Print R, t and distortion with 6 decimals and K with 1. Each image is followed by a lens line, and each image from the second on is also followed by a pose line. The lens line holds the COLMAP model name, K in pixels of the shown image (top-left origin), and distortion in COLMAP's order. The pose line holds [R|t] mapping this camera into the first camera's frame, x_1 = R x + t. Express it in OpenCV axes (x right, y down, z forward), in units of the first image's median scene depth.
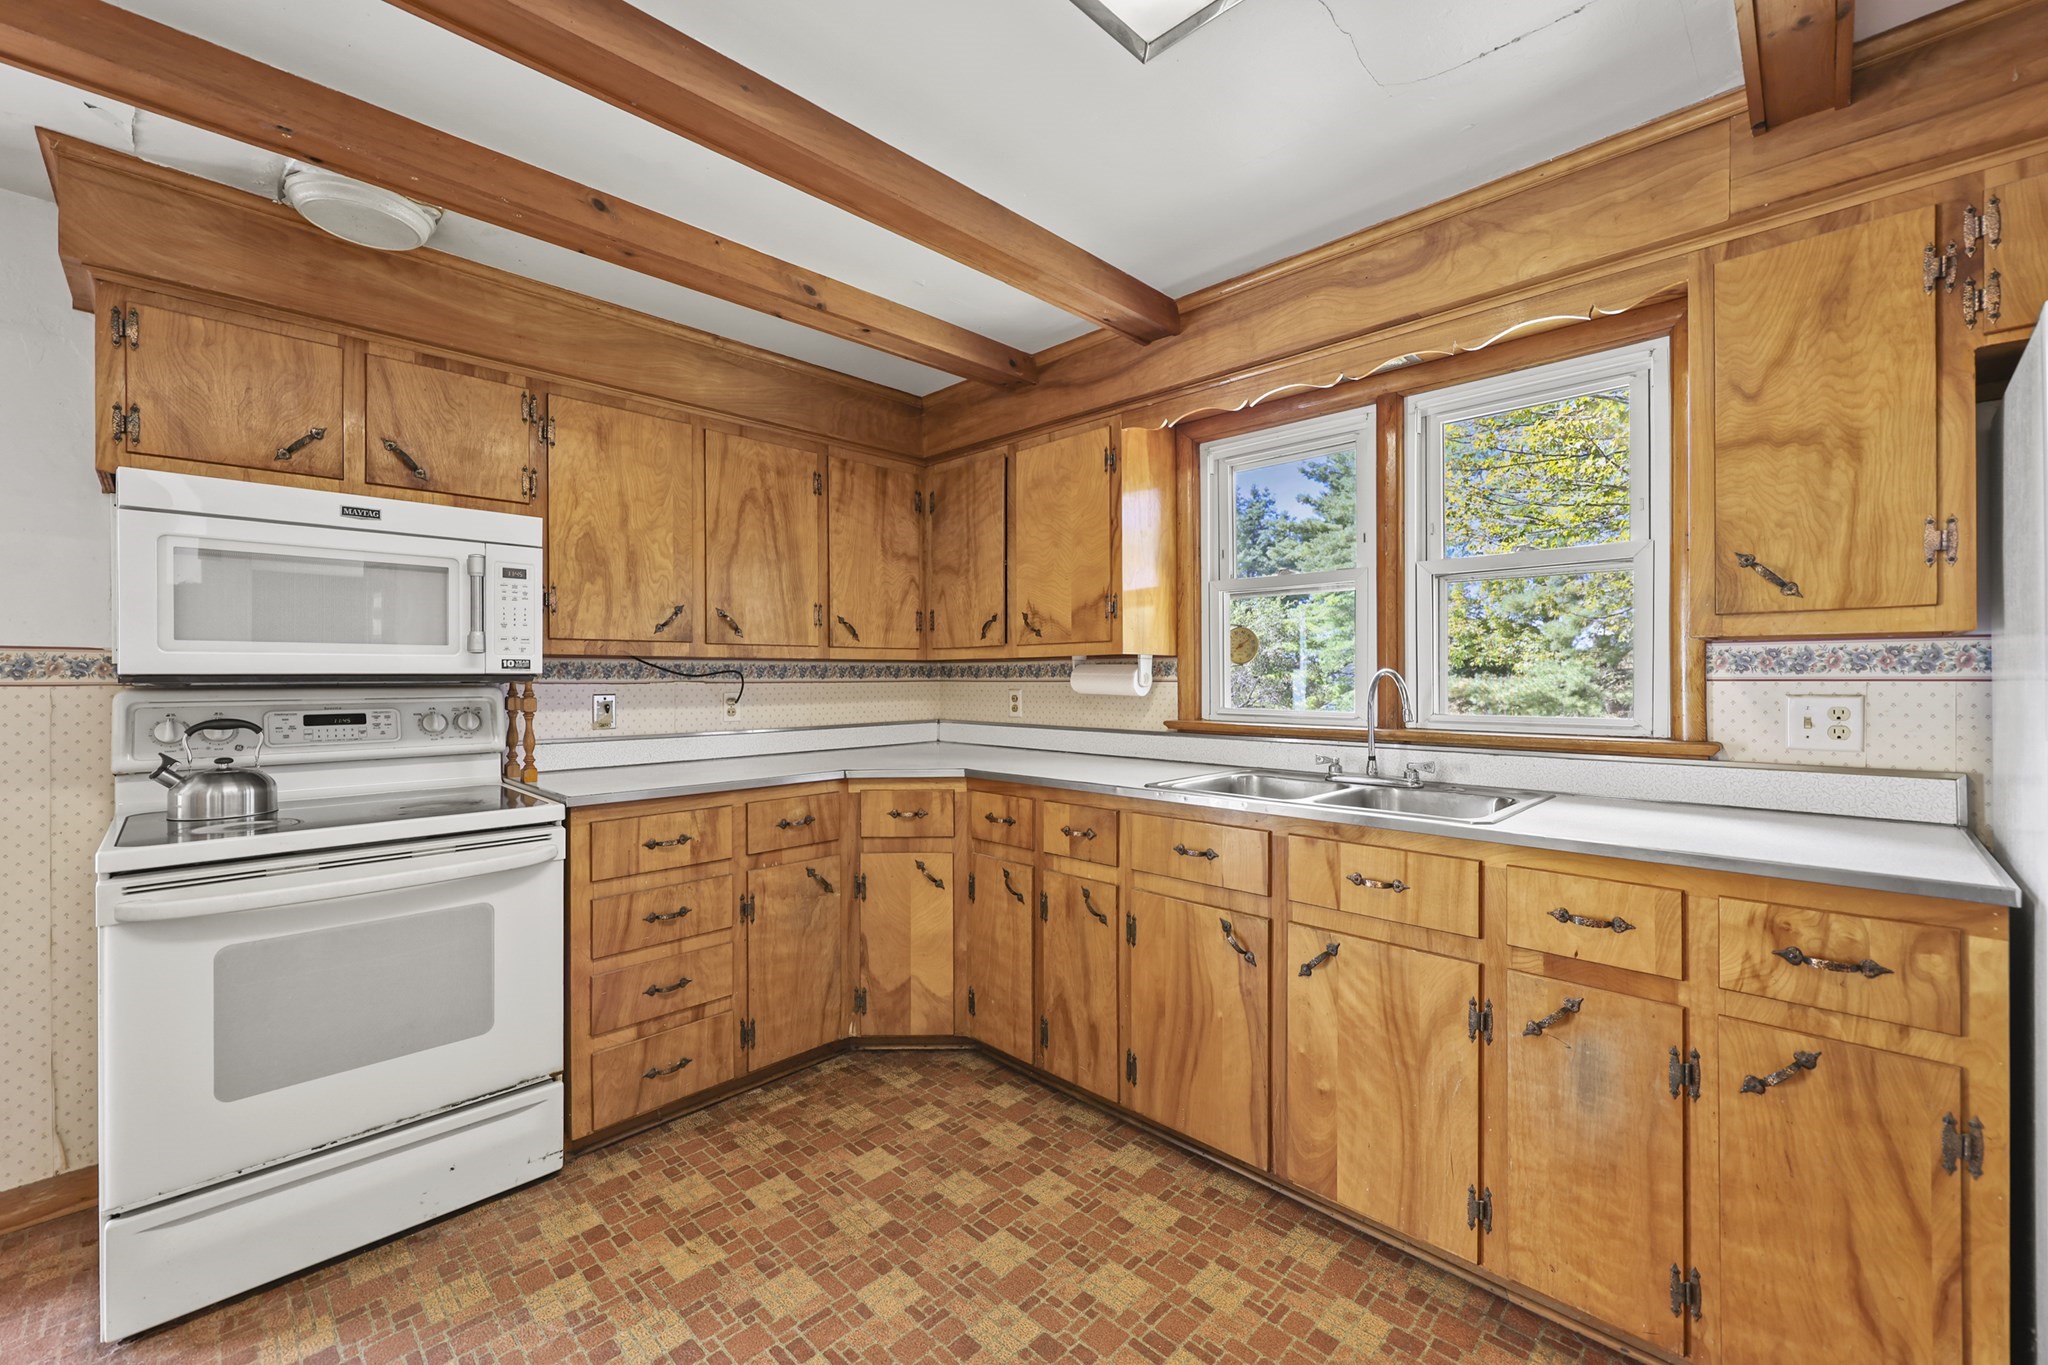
lens RADIAL K [[829.7, 0, 1034.5], [0, 829.7, 676.2], [0, 0, 1]] dist [-0.000706, 0.000111]
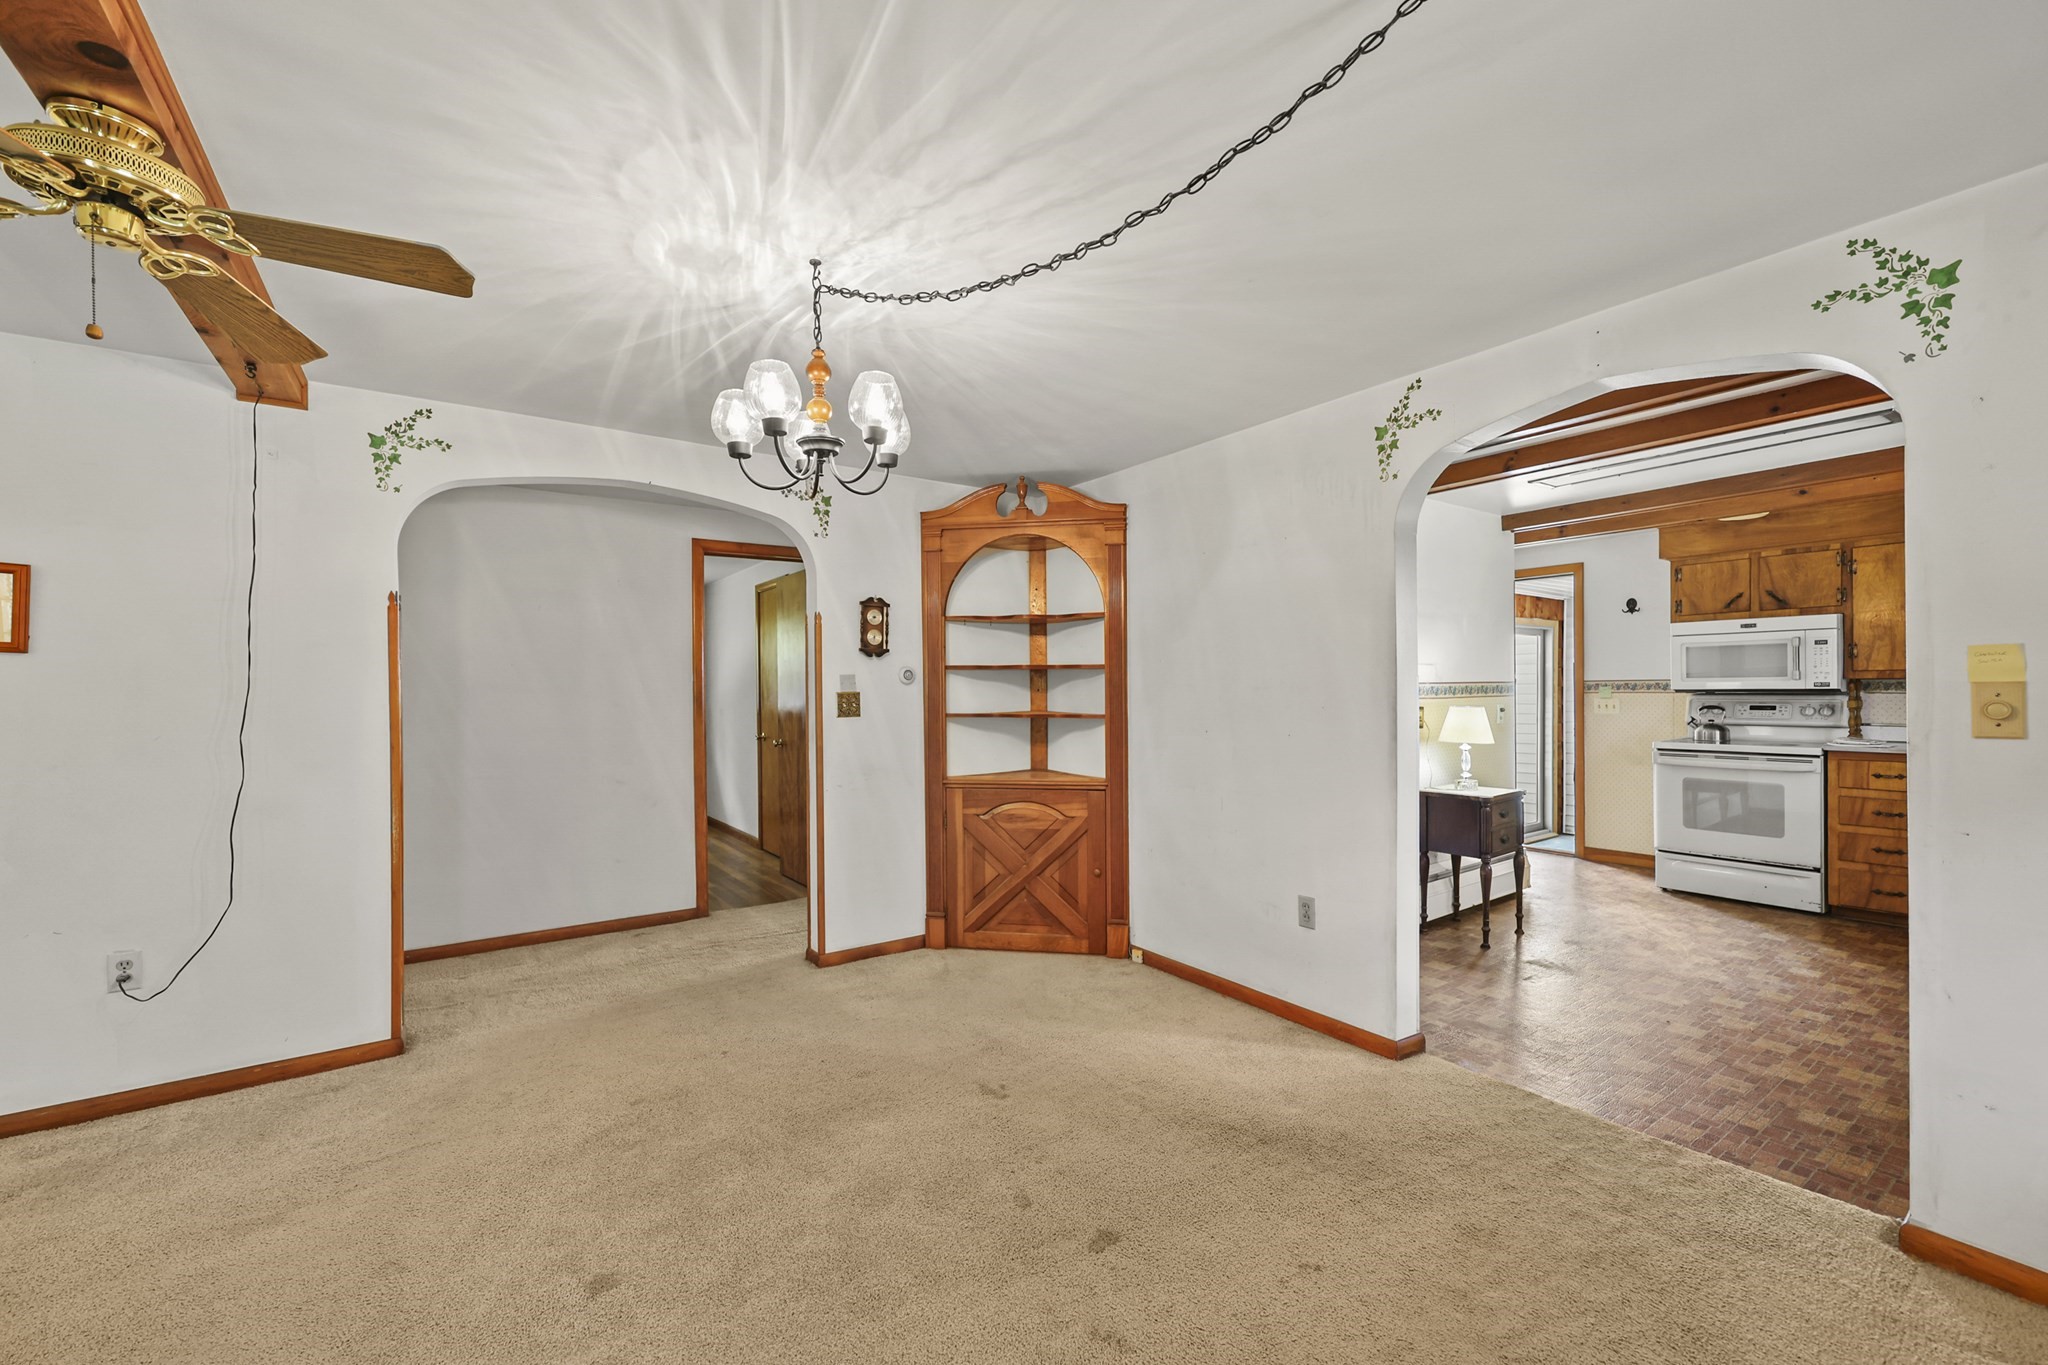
lens RADIAL K [[830.5, 0, 1029.6], [0, 830.5, 693.3], [0, 0, 1]] dist [0.000422, 0.000067]
pose [[-0.181123, 0.011695, -0.983391, 1.797398], [0.010189, 0.999898, 0.010014, -0.032783], [0.983408, -0.008206, -0.181223, -0.606738]]
